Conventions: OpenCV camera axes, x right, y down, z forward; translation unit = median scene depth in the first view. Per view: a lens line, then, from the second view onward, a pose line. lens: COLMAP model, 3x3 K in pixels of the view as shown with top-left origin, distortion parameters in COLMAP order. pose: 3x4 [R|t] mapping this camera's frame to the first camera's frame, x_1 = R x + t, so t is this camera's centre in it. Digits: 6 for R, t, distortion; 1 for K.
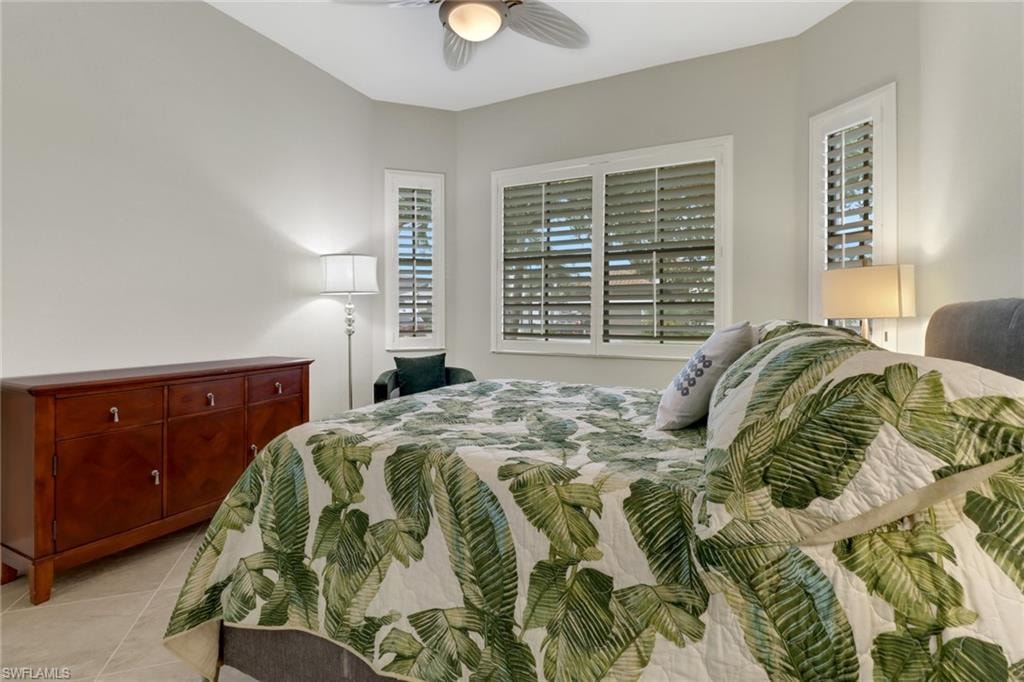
lens RADIAL K [[476.7, 0, 515.6], [0, 476.7, 315.4], [0, 0, 1]] dist [0.008184, -0.000138]
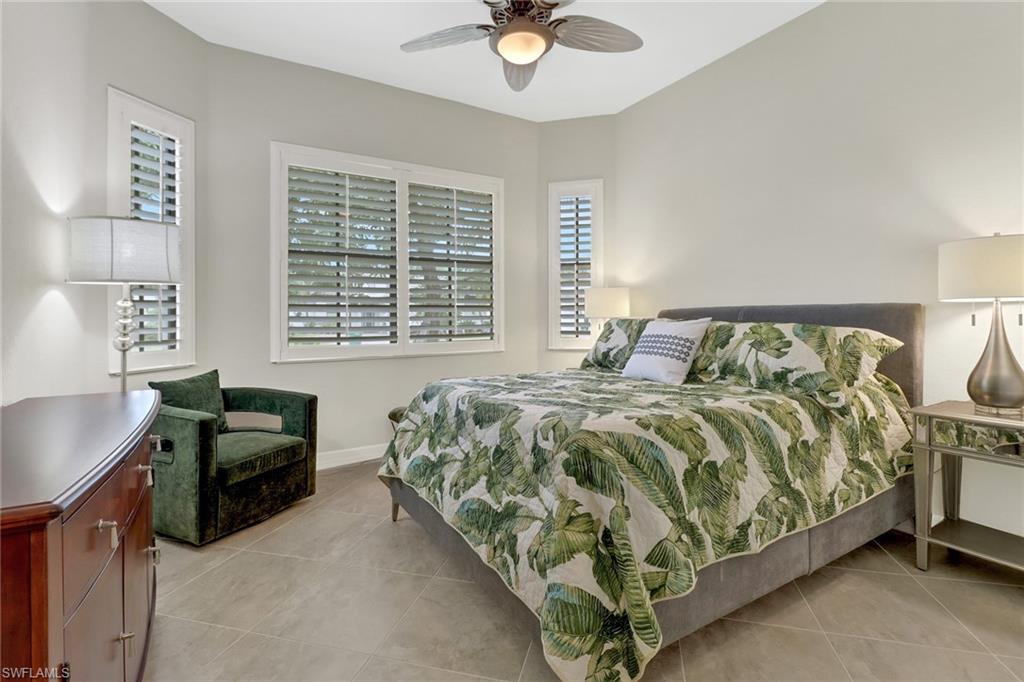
lens RADIAL K [[476.7, 0, 515.6], [0, 476.7, 315.4], [0, 0, 1]] dist [0.008184, -0.000138]
pose [[0.549473, -0.001225, 0.835511, -0.622196], [0.006301, 0.999977, -0.002678, 0.000879], [-0.835488, 0.006736, 0.549468, 0.256890]]
